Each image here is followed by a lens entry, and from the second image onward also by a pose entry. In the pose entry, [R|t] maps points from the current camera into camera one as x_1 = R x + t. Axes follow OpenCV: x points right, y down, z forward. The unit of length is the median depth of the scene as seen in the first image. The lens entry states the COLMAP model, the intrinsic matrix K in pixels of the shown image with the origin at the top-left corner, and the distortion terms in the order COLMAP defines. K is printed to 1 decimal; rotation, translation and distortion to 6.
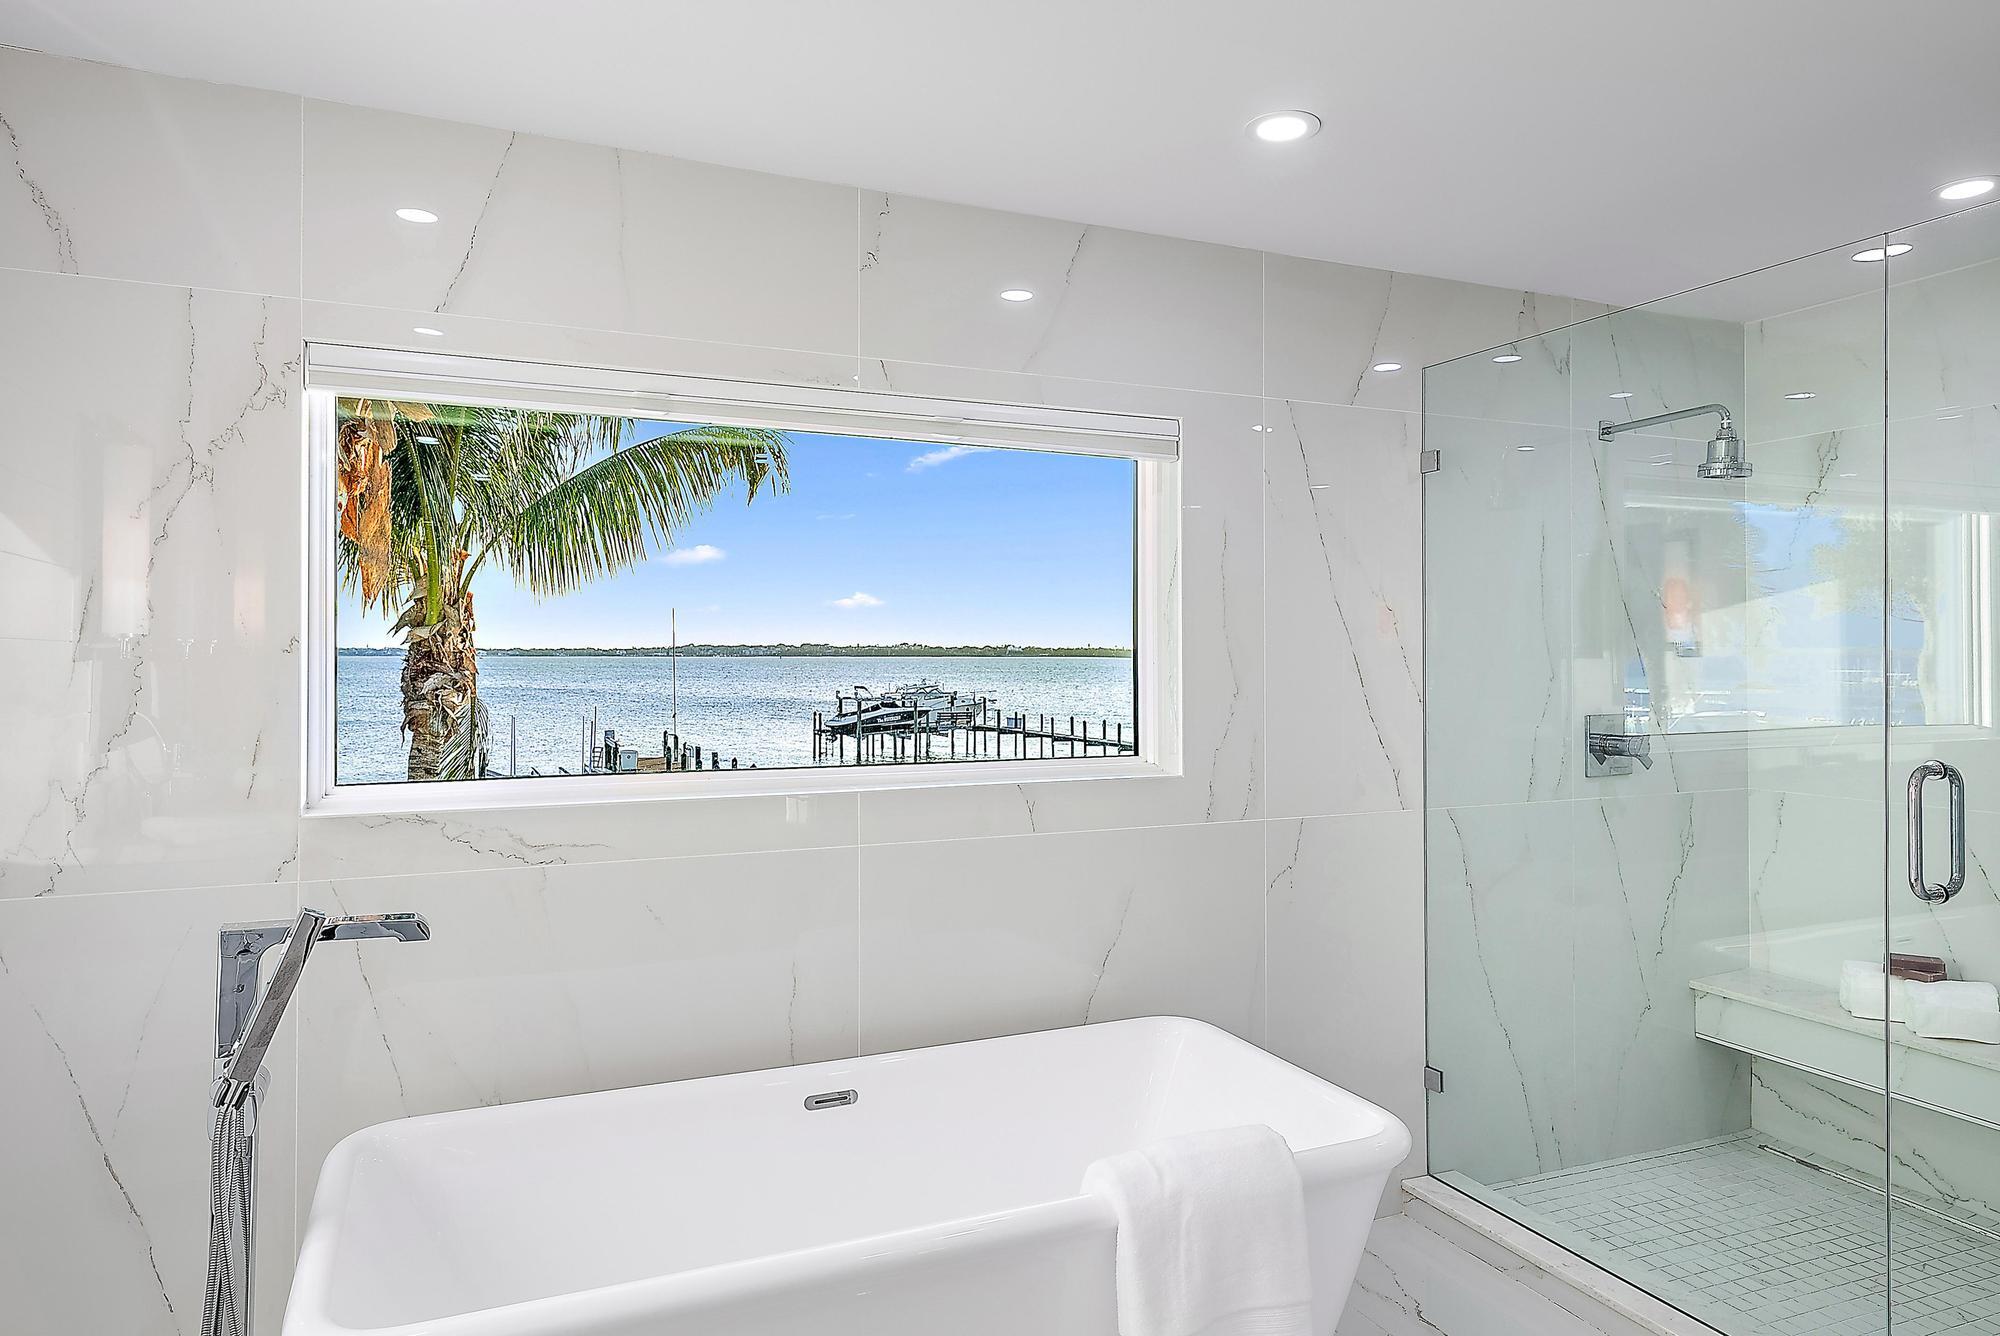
lens RADIAL K [[1237.8, 0, 1013.5], [0, 1237.8, 656.6], [0, 0, 1]] dist [0.007715, 0.000971]
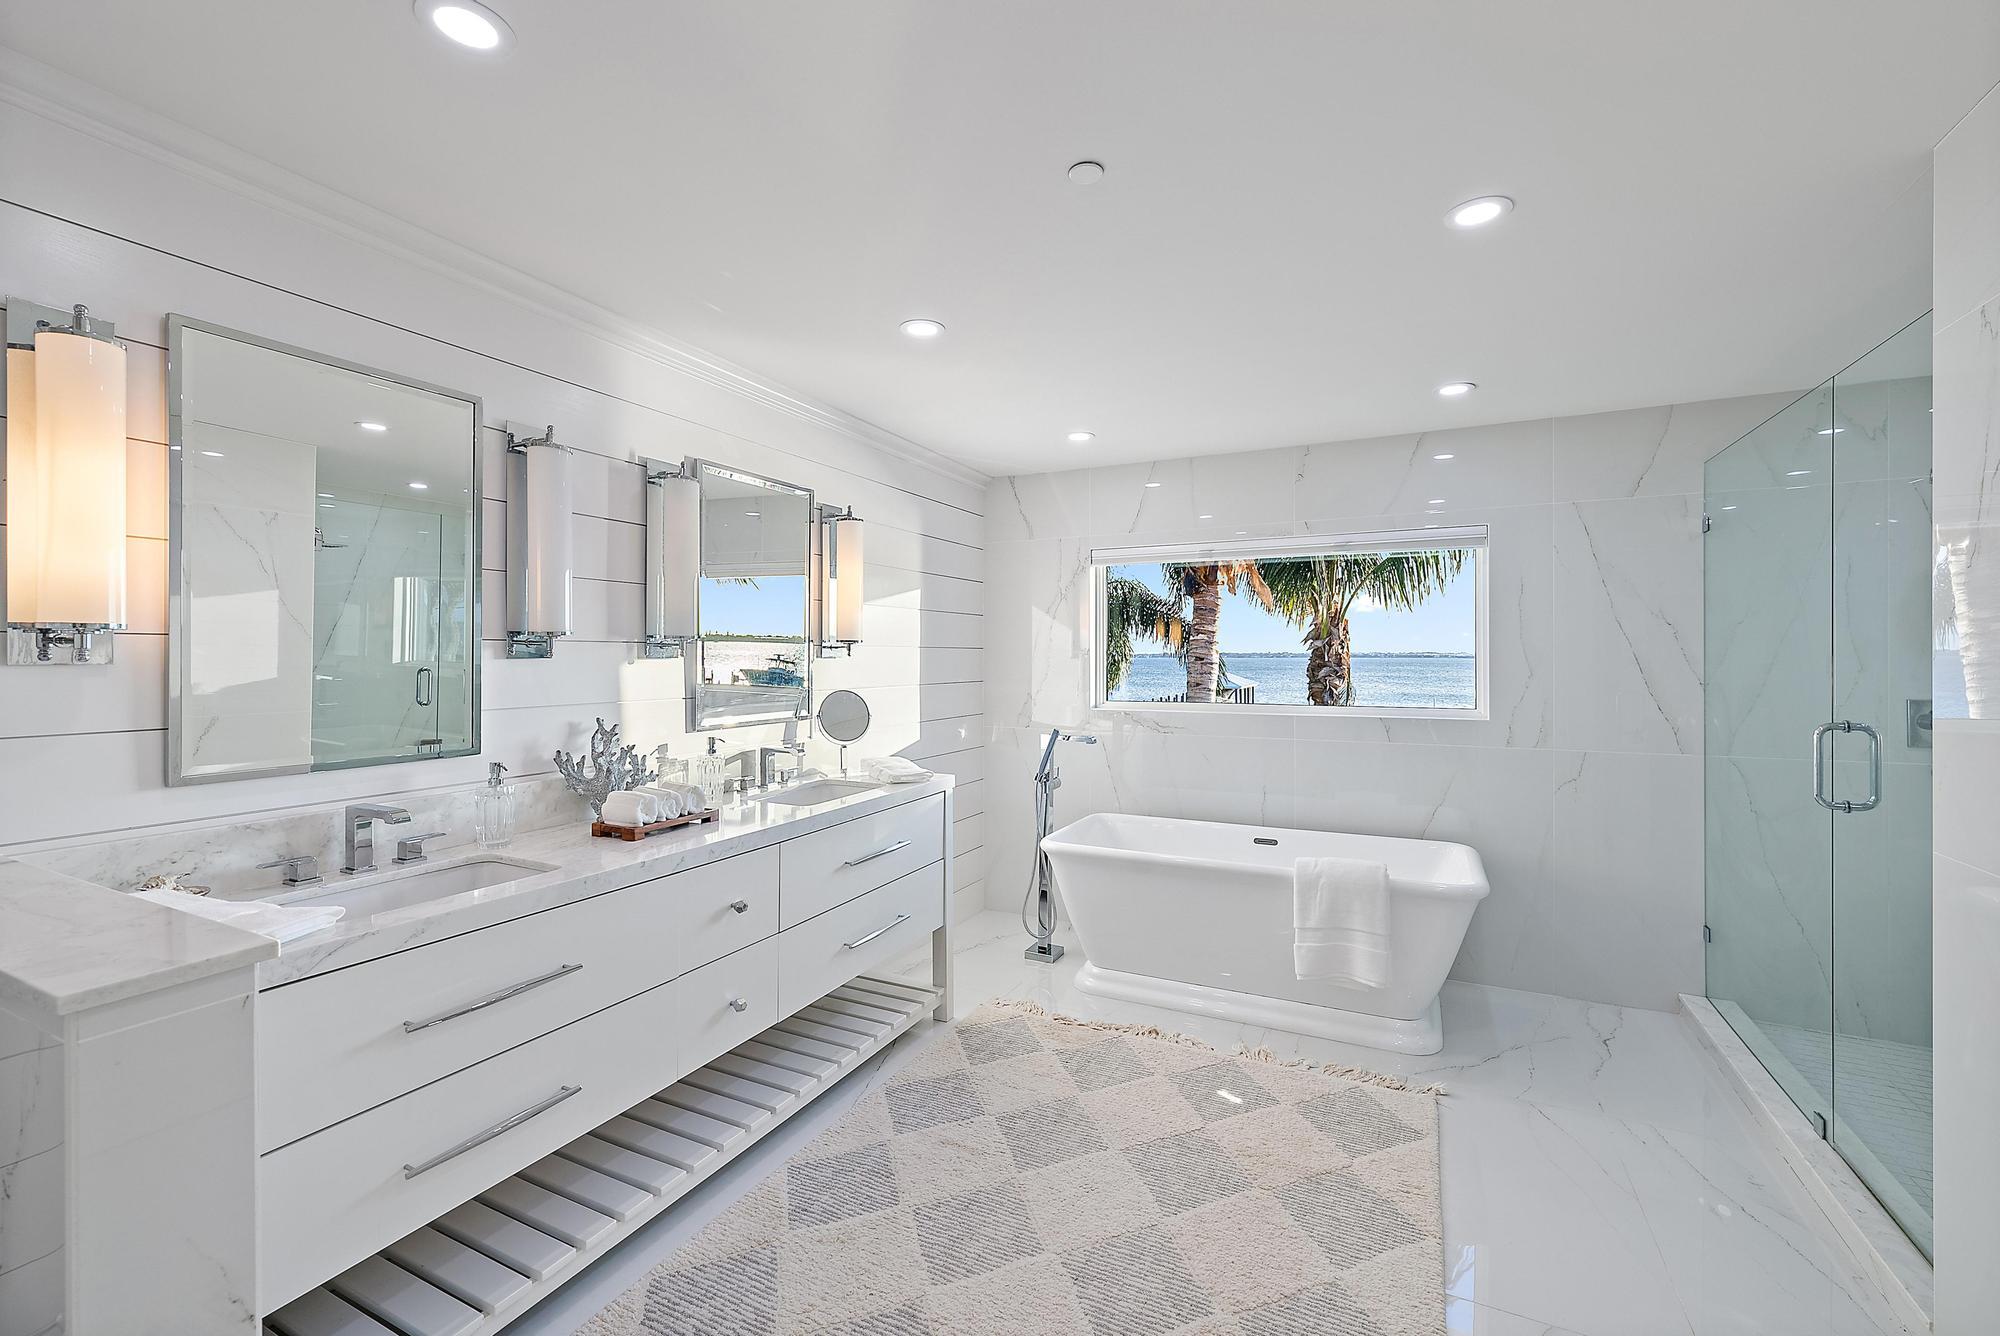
lens RADIAL K [[825.6, 0, 1009.1], [0, 825.6, 661.4], [0, 0, 1]] dist [0.001392, -0.000365]
pose [[0.649149, 0.001467, -0.760660, 0.185849], [0.001801, 0.999992, 0.003466, 0.001412], [0.760659, -0.003620, 0.649142, -0.100027]]
